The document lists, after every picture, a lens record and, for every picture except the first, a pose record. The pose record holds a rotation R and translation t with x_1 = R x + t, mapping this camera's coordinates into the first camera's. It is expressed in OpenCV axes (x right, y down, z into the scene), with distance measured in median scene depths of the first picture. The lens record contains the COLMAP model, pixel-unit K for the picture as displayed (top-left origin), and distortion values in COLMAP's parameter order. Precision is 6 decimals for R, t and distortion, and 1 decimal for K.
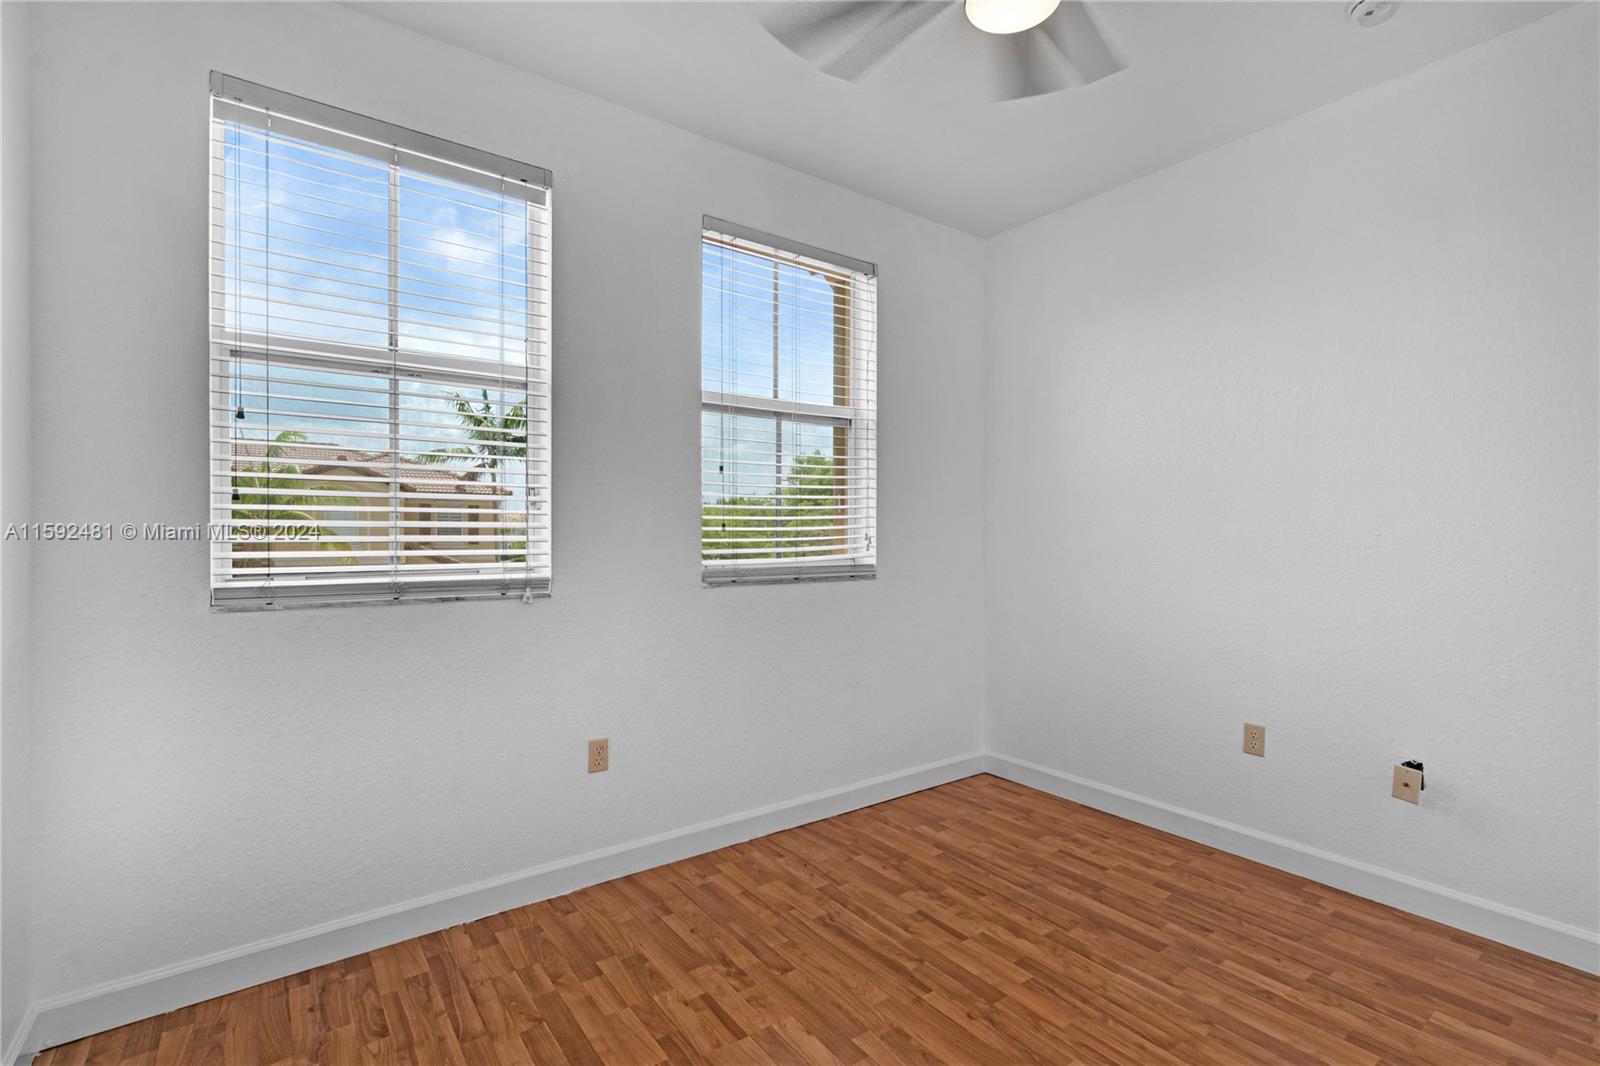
lens RADIAL K [[751.3, 0, 793.8], [0, 751.3, 526.1], [0, 0, 1]] dist [0.012097, -0.000177]
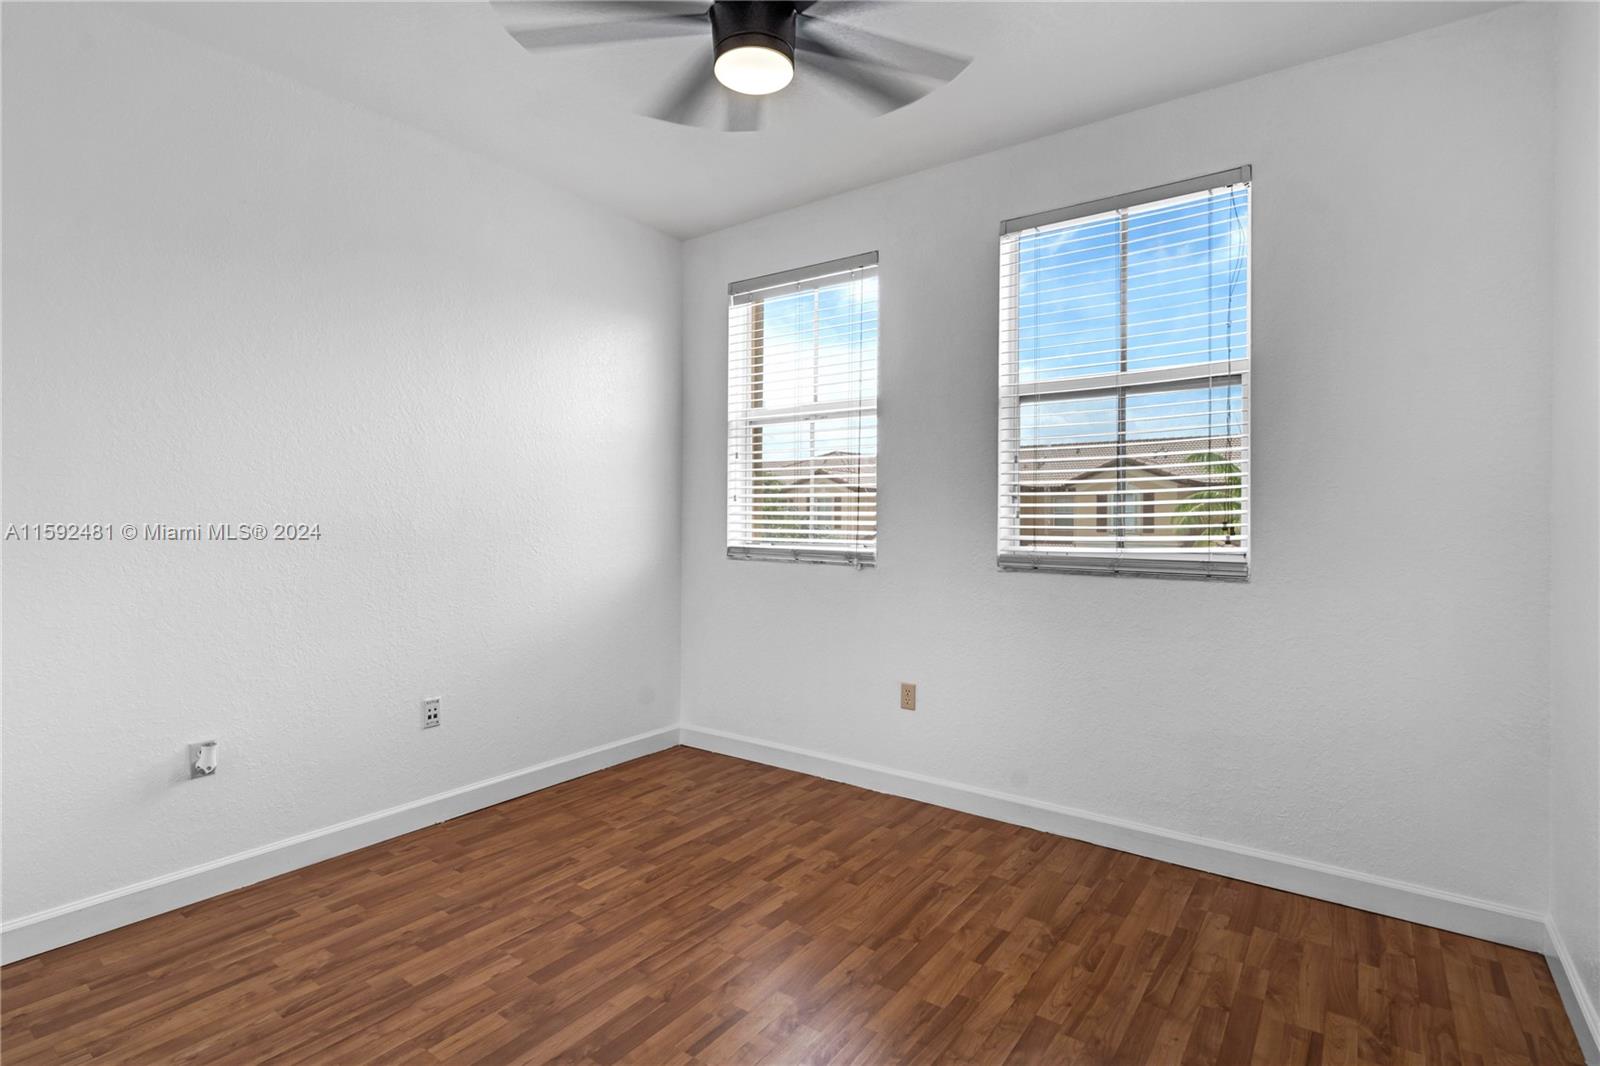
lens RADIAL K [[762.7, 0, 799.2], [0, 762.7, 512.3], [0, 0, 1]] dist [0.001732, 0.001269]
pose [[0.302638, -0.007404, -0.953077, 0.940477], [0.002679, 0.999972, -0.006917, 0.005661], [0.953102, -0.000460, 0.302649, 0.459620]]
